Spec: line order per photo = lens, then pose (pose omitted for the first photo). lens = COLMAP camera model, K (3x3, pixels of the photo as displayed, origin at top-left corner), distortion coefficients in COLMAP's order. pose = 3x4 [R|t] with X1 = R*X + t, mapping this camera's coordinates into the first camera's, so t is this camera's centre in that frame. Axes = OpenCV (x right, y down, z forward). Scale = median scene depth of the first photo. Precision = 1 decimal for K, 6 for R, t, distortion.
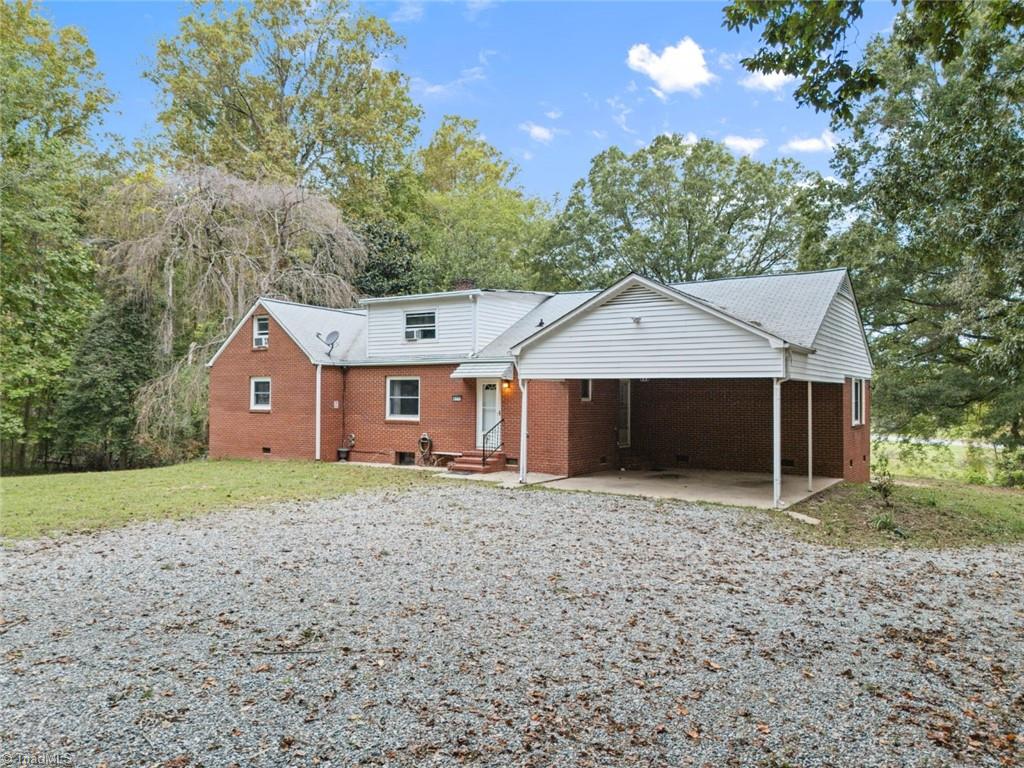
lens RADIAL K [[794.7, 0, 512.0], [0, 794.7, 384.0], [0, 0, 1]] dist [0.000065, -0.000160]
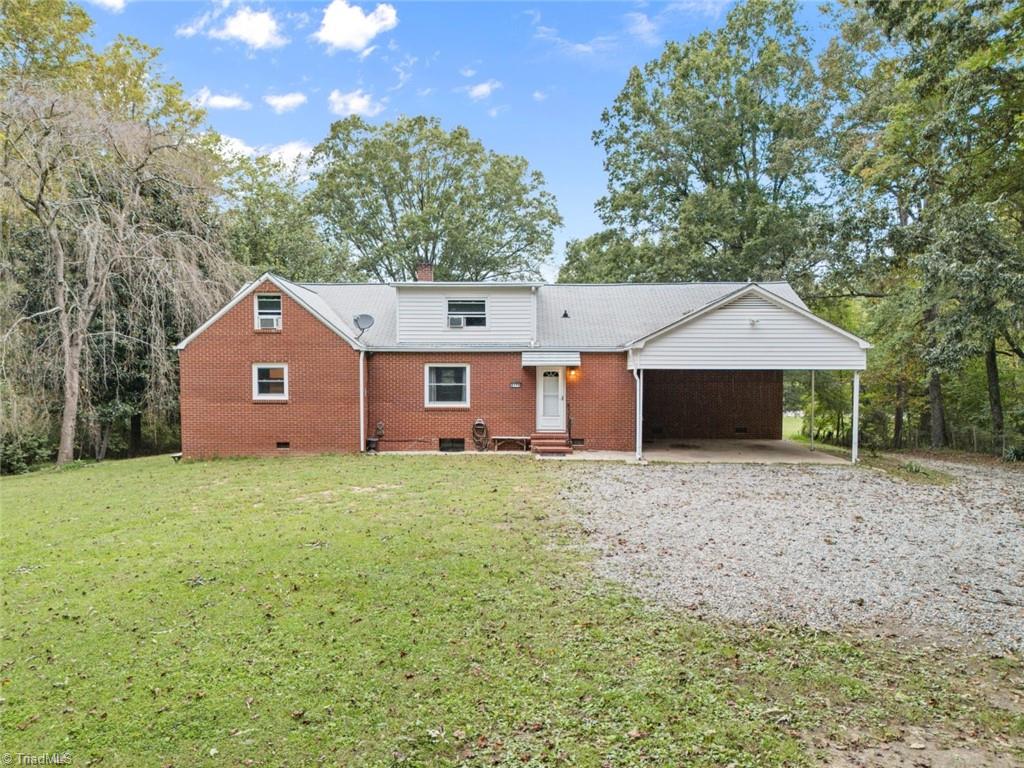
lens RADIAL K [[779.8, 0, 515.4], [0, 779.8, 421.2], [0, 0, 1]] dist [0.000429, -0.000002]
pose [[0.834451, -0.040618, 0.549583, -0.608861], [-0.005471, 0.996620, 0.081964, -0.017896], [-0.551055, -0.071402, 0.831409, 0.133325]]
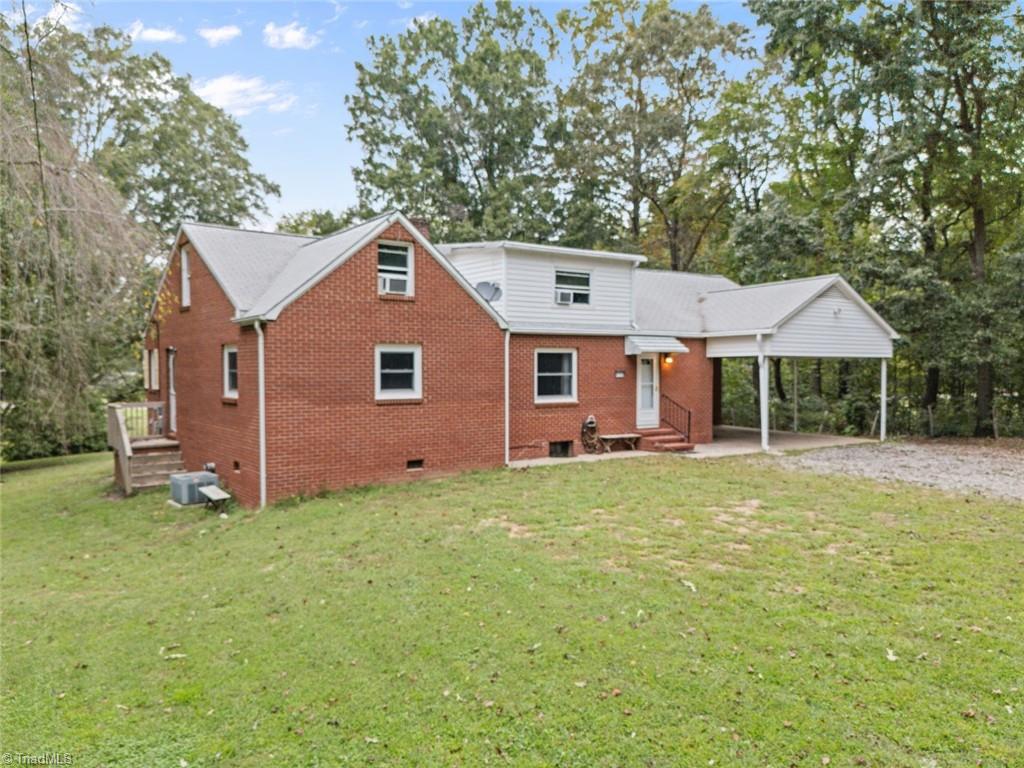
lens RADIAL K [[779.8, 0, 515.4], [0, 779.8, 421.2], [0, 0, 1]] dist [0.000429, -0.000002]
pose [[0.356251, -0.074273, 0.931434, -0.898306], [-0.014142, 0.996293, 0.084854, -0.002489], [-0.934283, -0.043401, 0.353880, 0.758376]]
